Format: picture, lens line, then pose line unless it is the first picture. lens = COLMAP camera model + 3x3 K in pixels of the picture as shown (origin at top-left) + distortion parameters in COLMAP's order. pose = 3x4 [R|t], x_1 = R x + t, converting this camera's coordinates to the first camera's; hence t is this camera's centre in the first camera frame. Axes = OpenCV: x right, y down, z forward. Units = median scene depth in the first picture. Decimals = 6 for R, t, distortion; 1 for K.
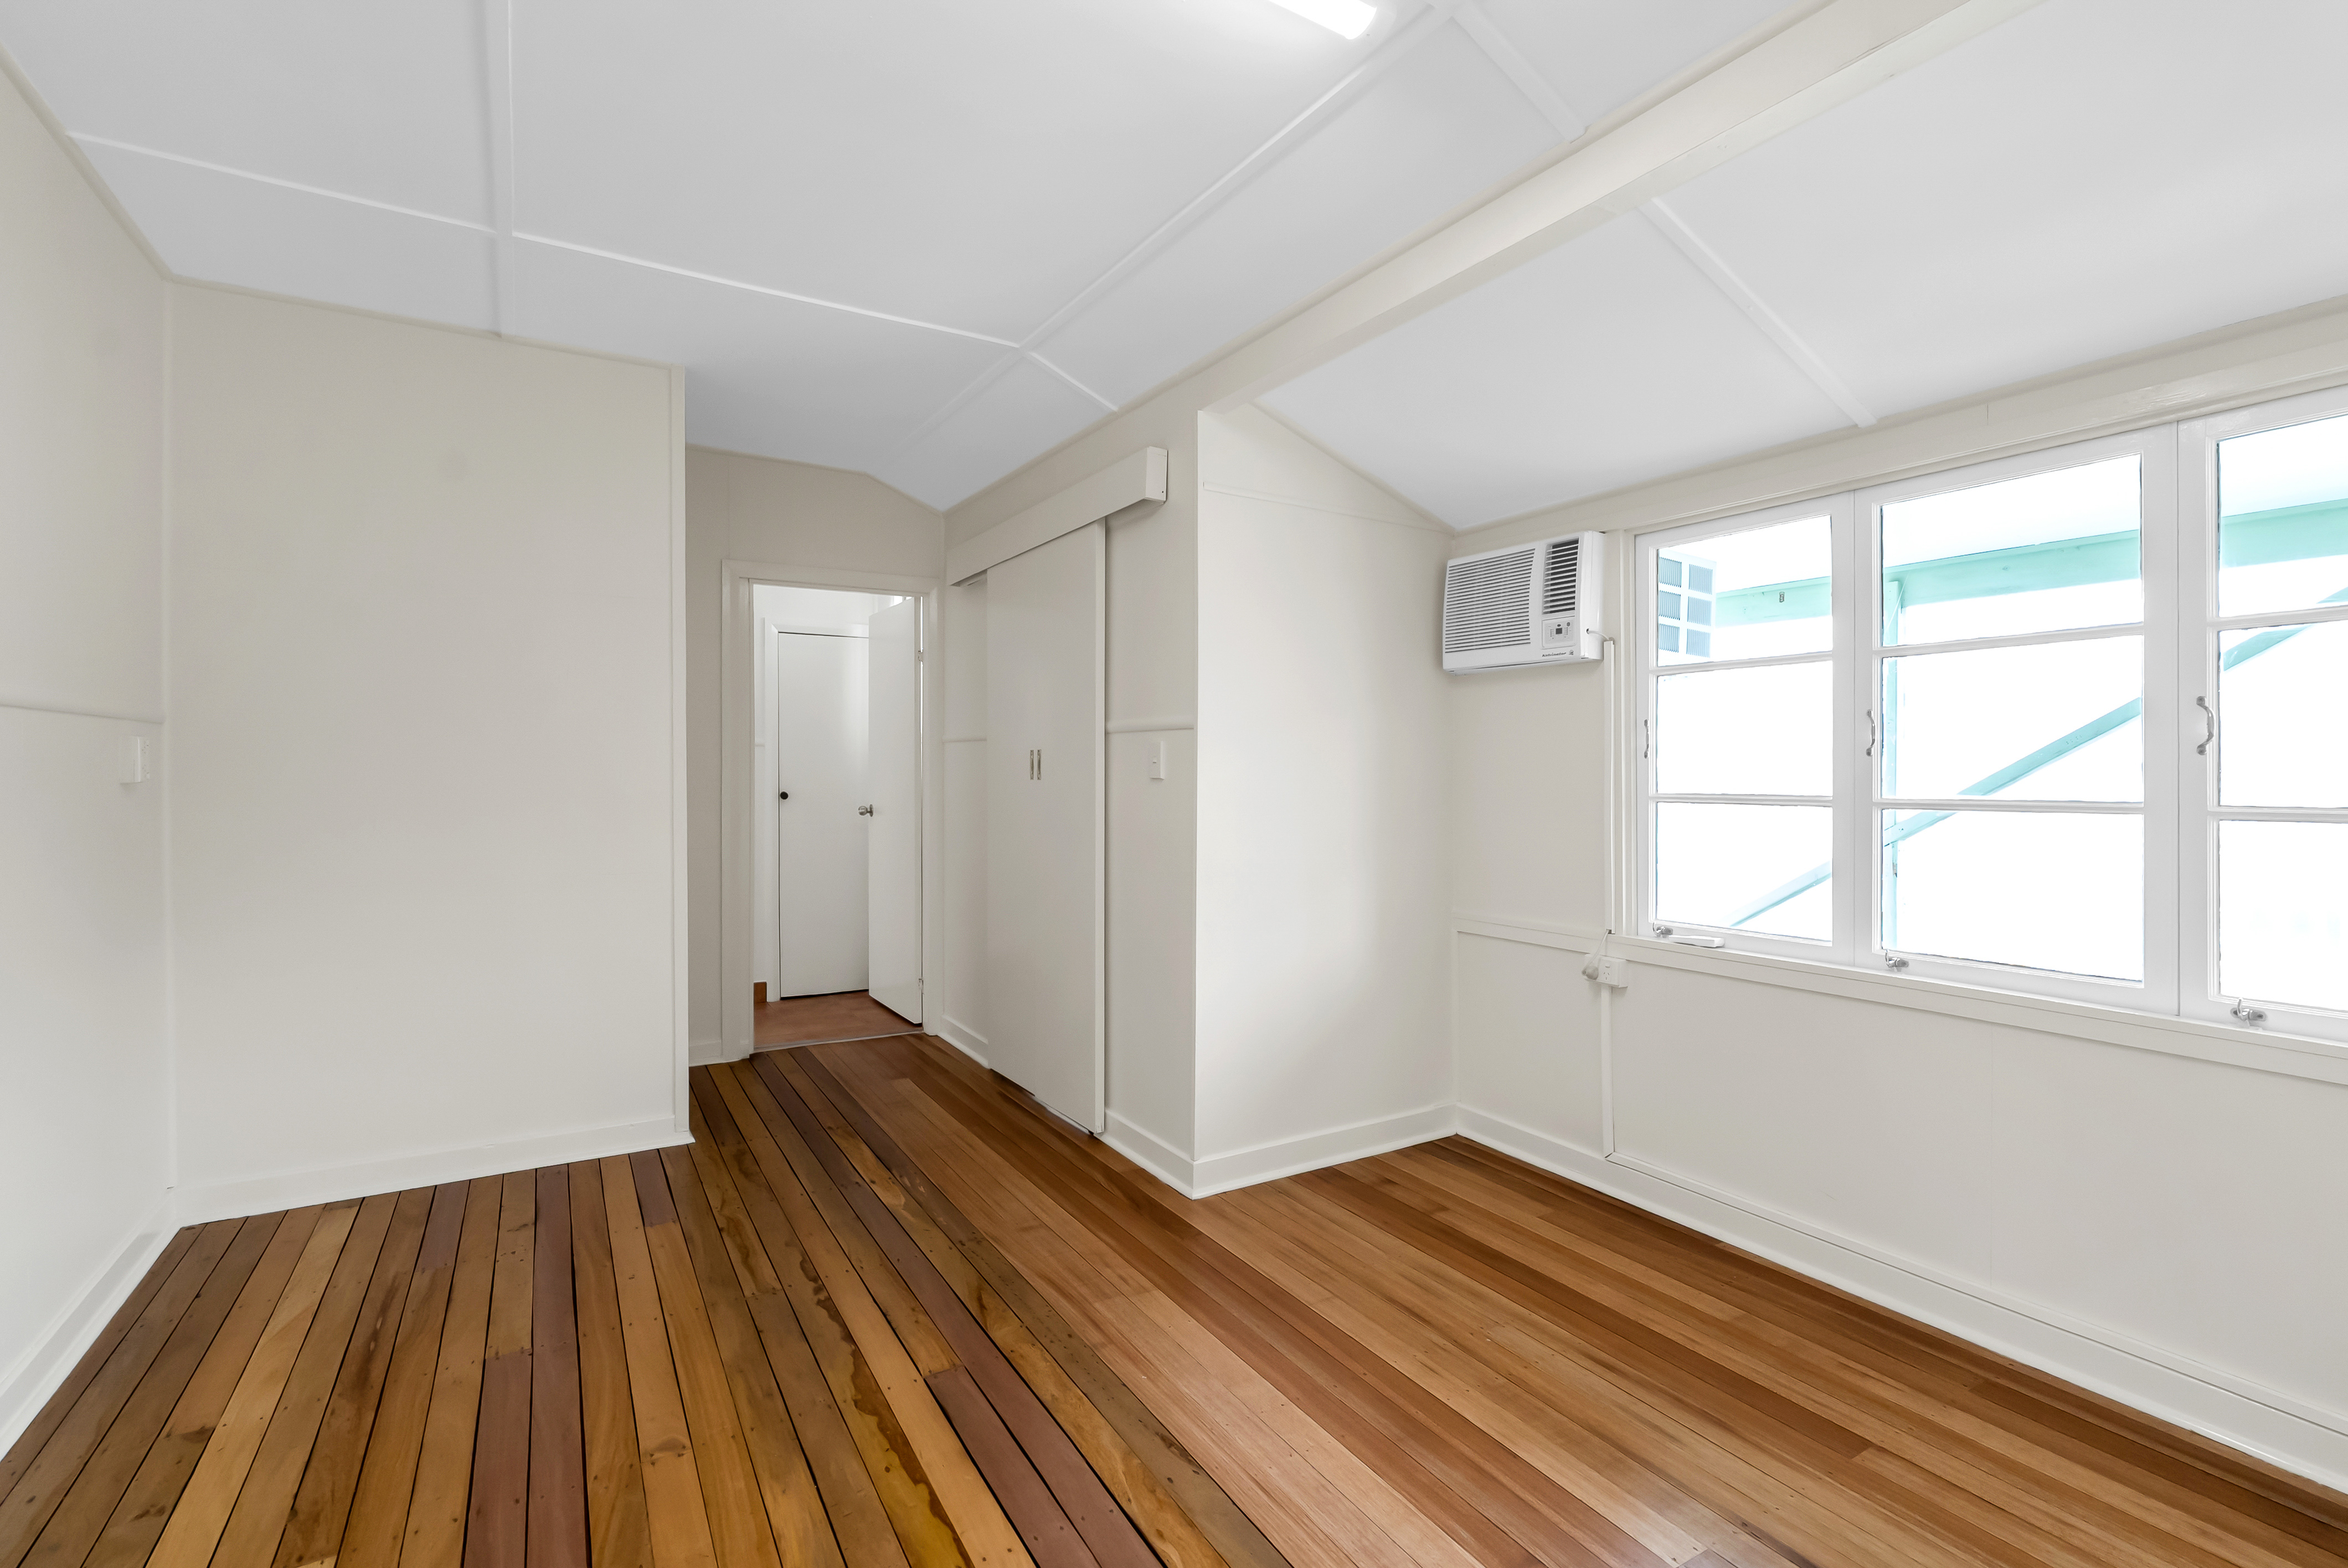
lens RADIAL K [[1065.8, 0, 1179.2], [0, 1065.8, 776.2], [0, 0, 1]] dist [-0.000299, 0.000113]
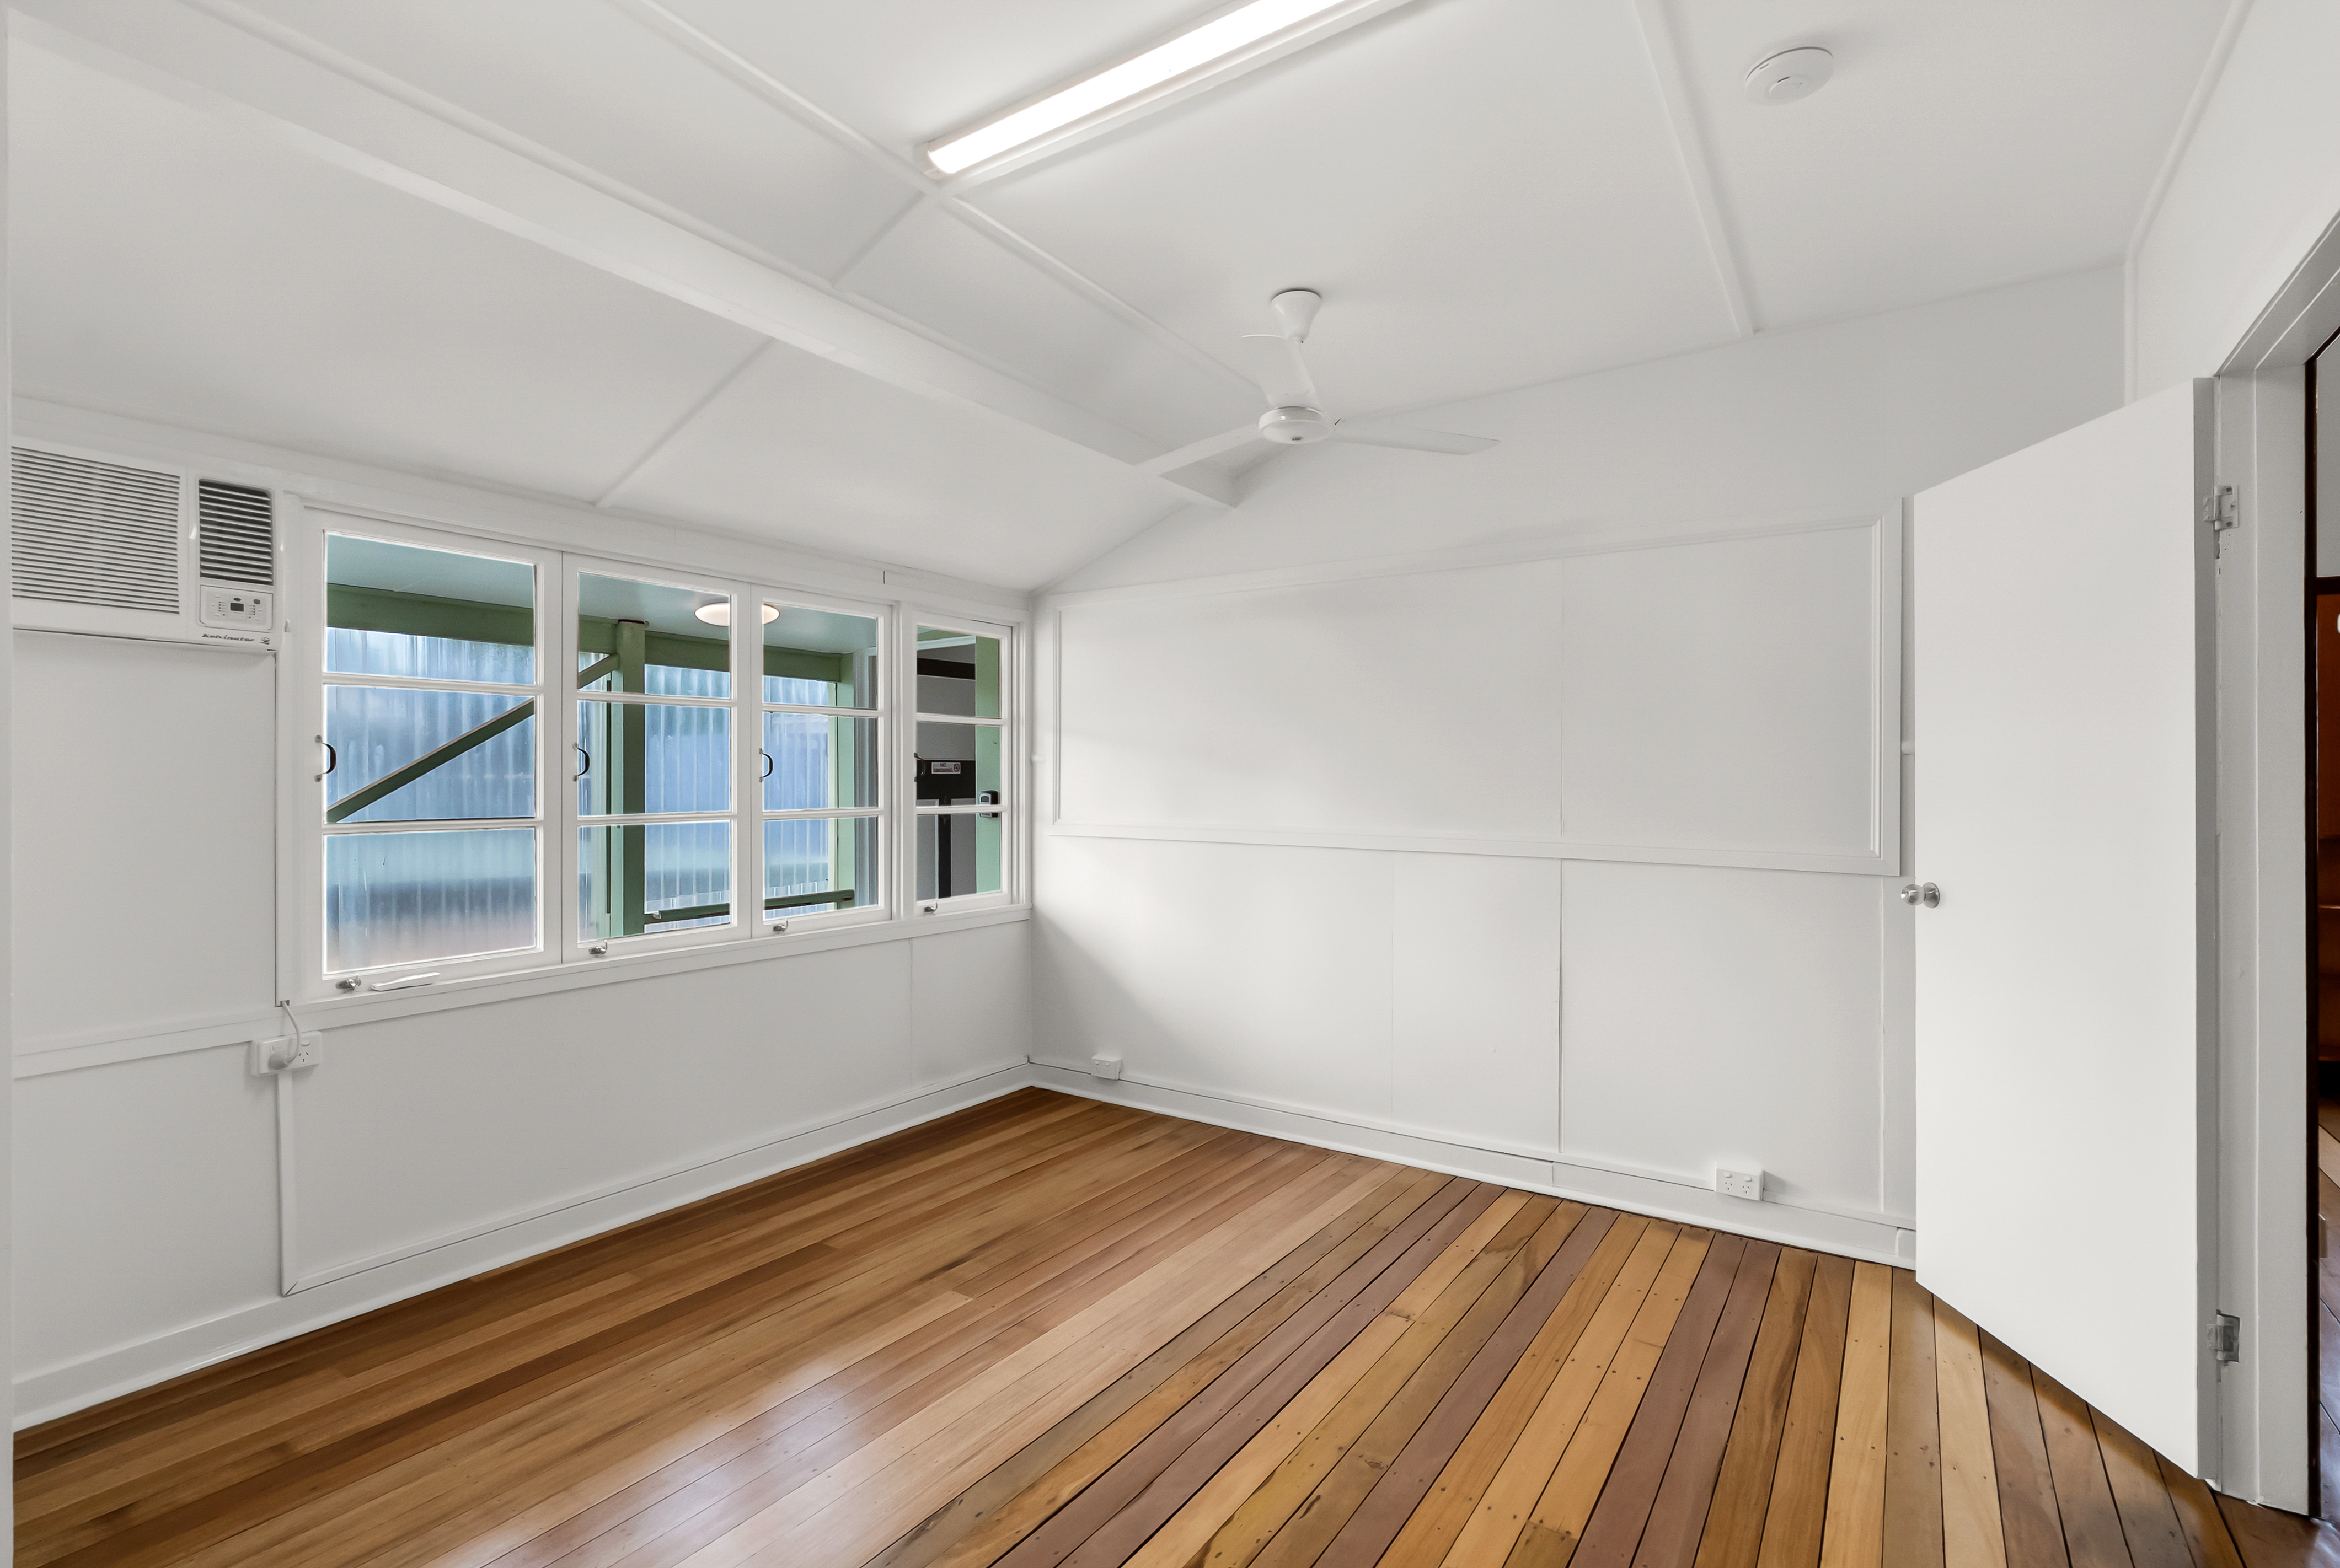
lens RADIAL K [[1093.1, 0, 1172.2], [0, 1093.1, 780.5], [0, 0, 1]] dist [0.001587, 0.000181]
pose [[-0.421792, -0.001376, 0.906691, -0.819298], [0.003962, 0.999987, 0.003361, -0.024142], [-0.906684, 0.005010, -0.421781, 1.022638]]
